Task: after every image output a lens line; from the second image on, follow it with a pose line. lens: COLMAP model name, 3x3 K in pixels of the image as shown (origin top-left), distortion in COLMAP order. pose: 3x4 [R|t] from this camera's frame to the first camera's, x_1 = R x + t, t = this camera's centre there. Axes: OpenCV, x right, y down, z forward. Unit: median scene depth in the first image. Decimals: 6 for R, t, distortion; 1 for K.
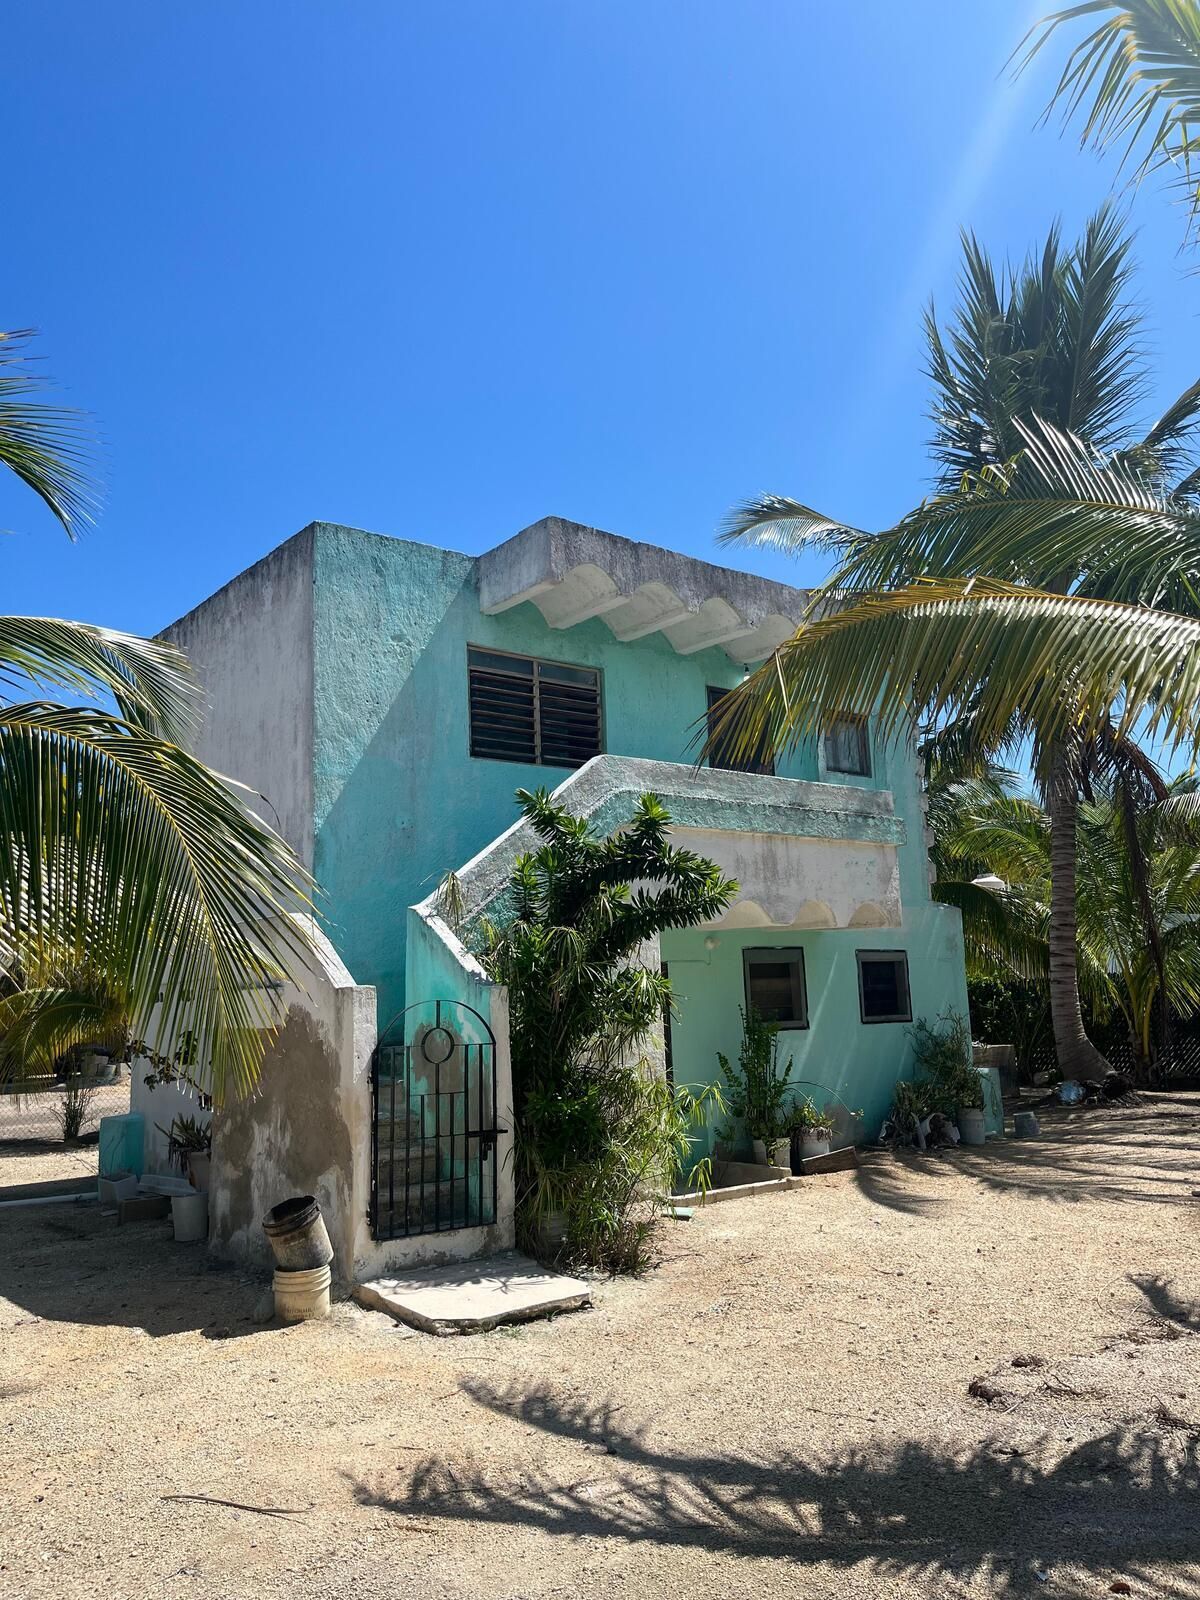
lens RADIAL K [[1230.5, 0, 607.2], [0, 1230.5, 792.8], [0, 0, 1]] dist [0.047985, -0.073748]
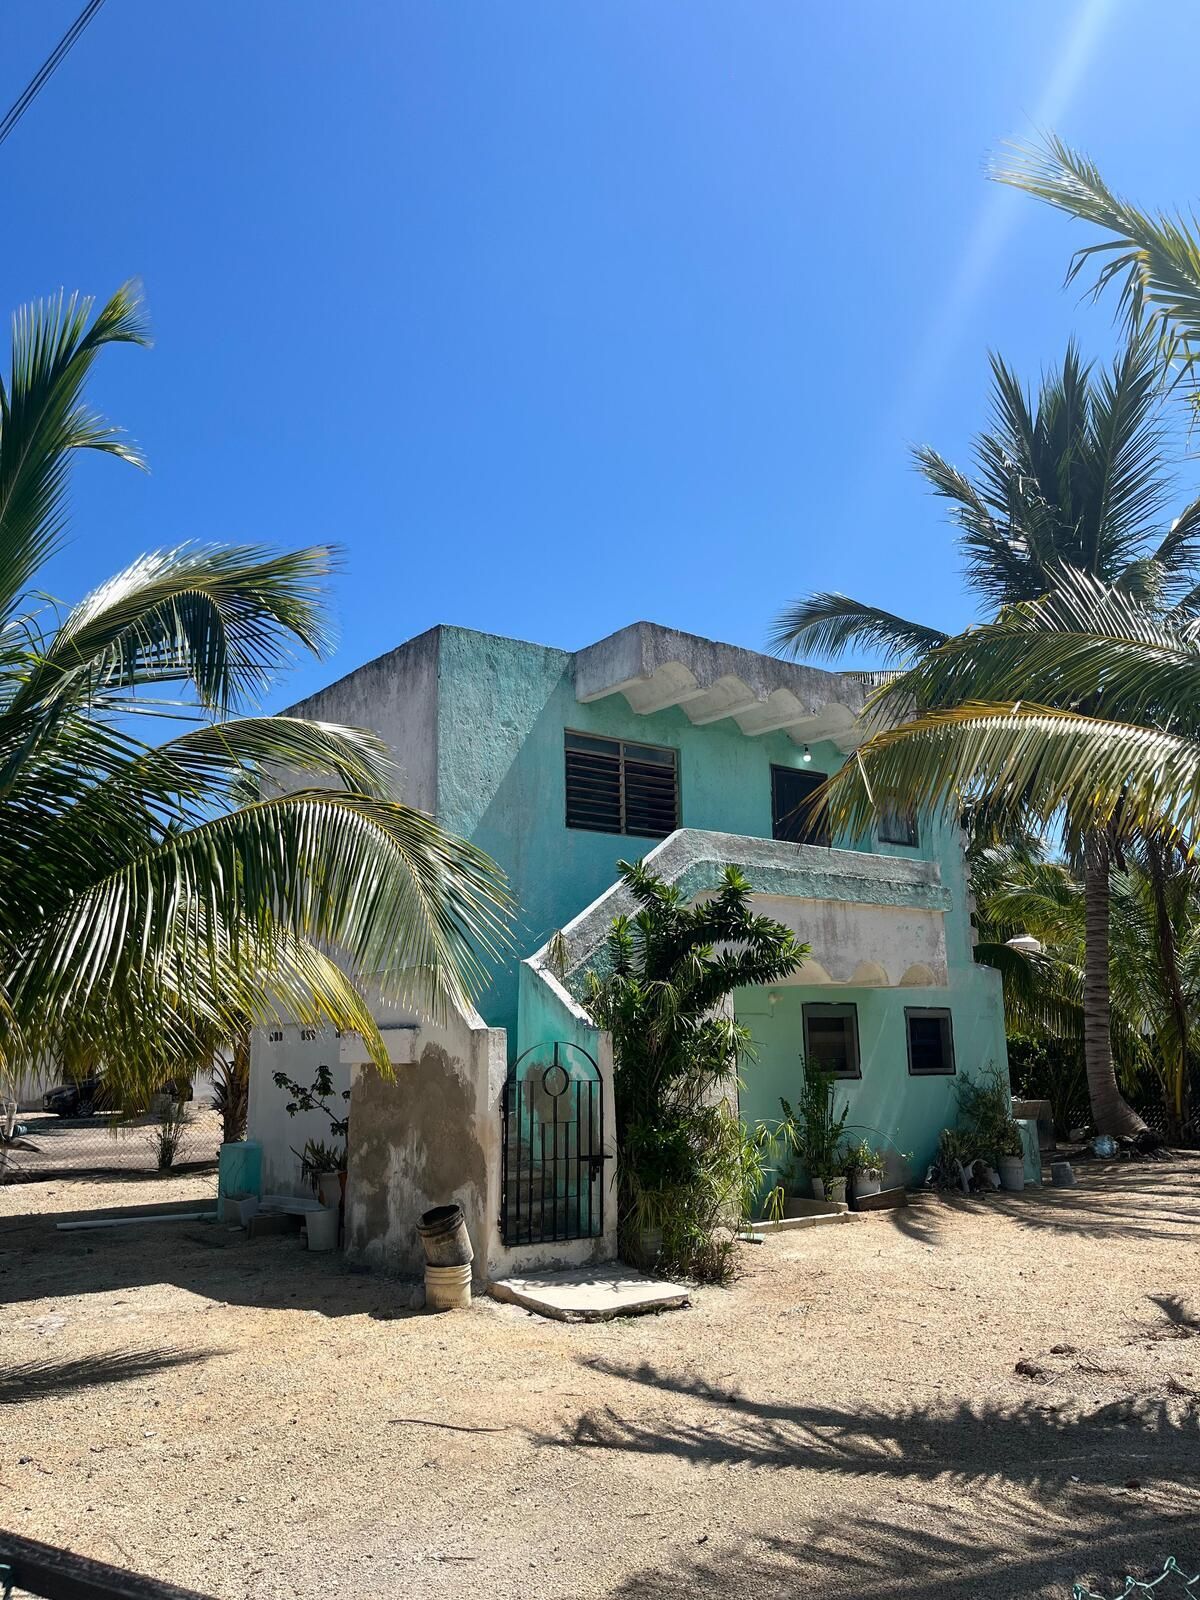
lens RADIAL K [[1230.5, 0, 599.6], [0, 1230.5, 791.7], [0, 0, 1]] dist [0.047985, -0.073748]
pose [[0.999404, 0.015087, -0.031051, -0.048770], [-0.016363, 0.999014, -0.041282, -0.017536], [0.030398, 0.041765, 0.998665, -0.142195]]
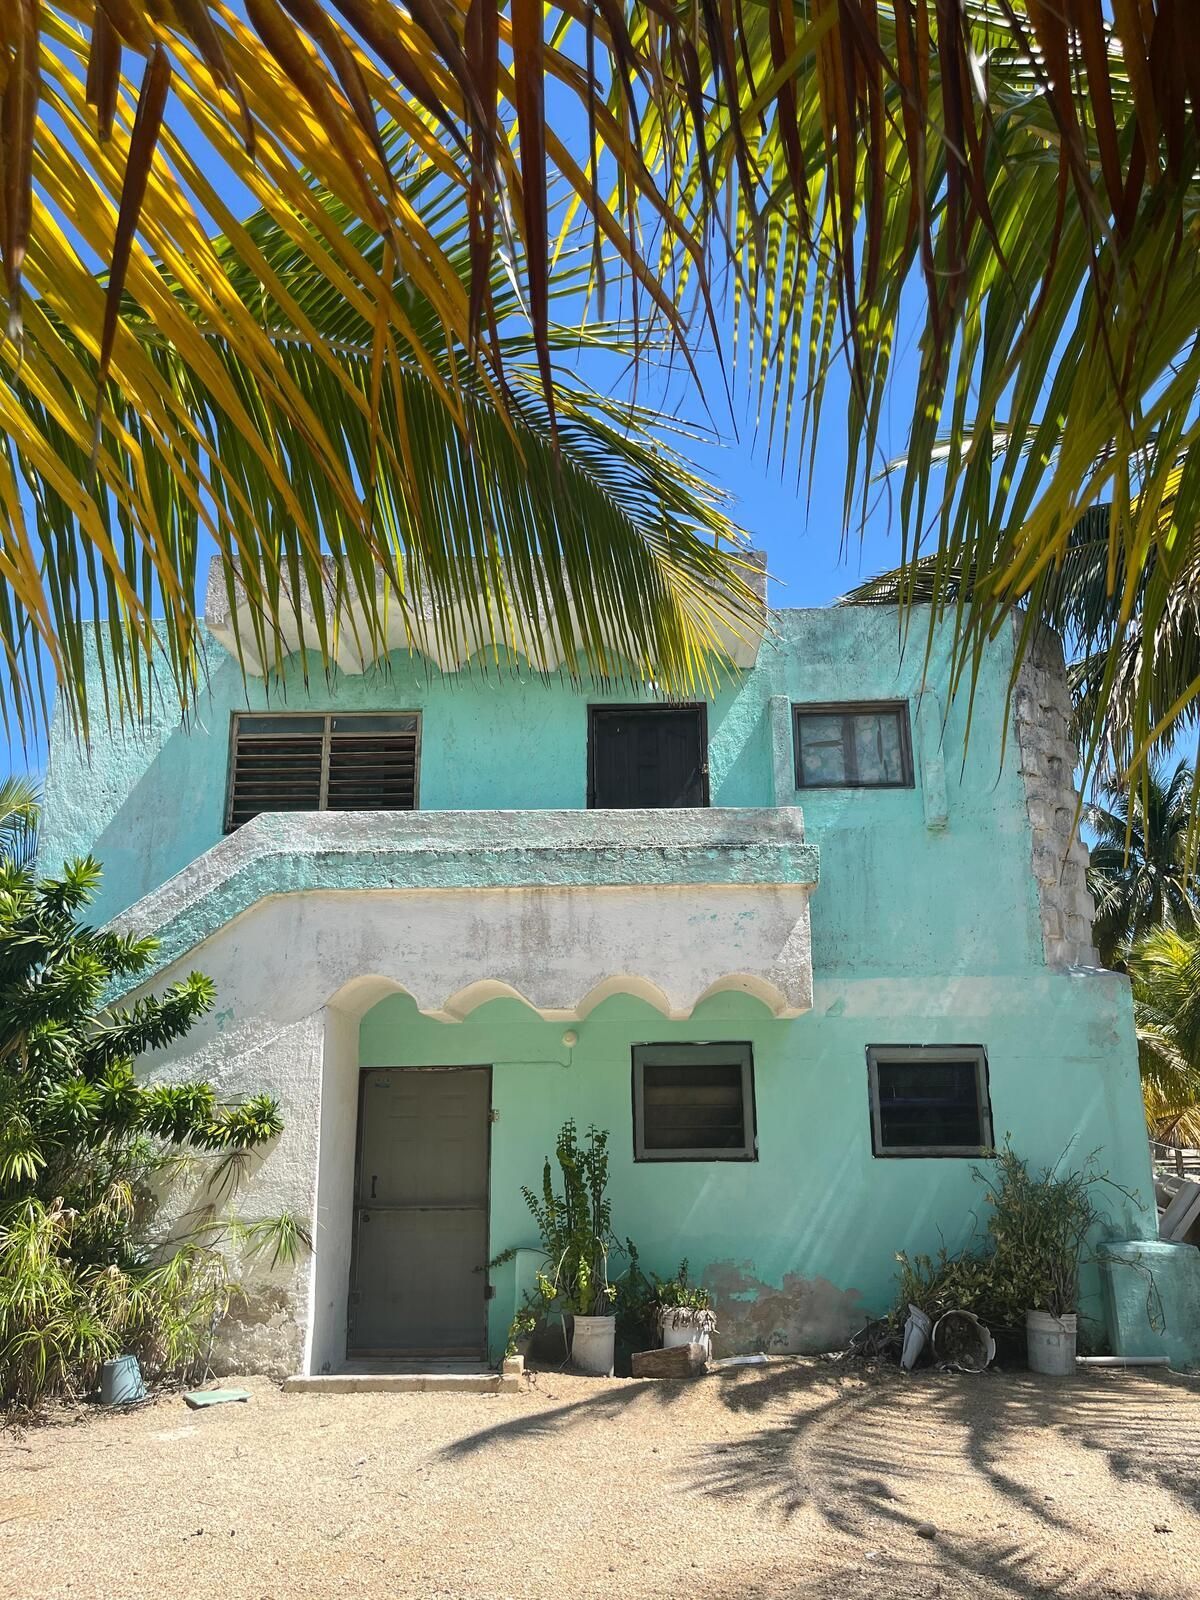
lens RADIAL K [[1230.5, 0, 595.8], [0, 1230.5, 798.4], [0, 0, 1]] dist [0.047985, -0.073748]
pose [[0.751737, -0.141249, -0.644159, 0.728956], [0.090572, 0.989650, -0.111309, 0.074886], [0.653214, 0.025332, 0.756750, 0.523108]]
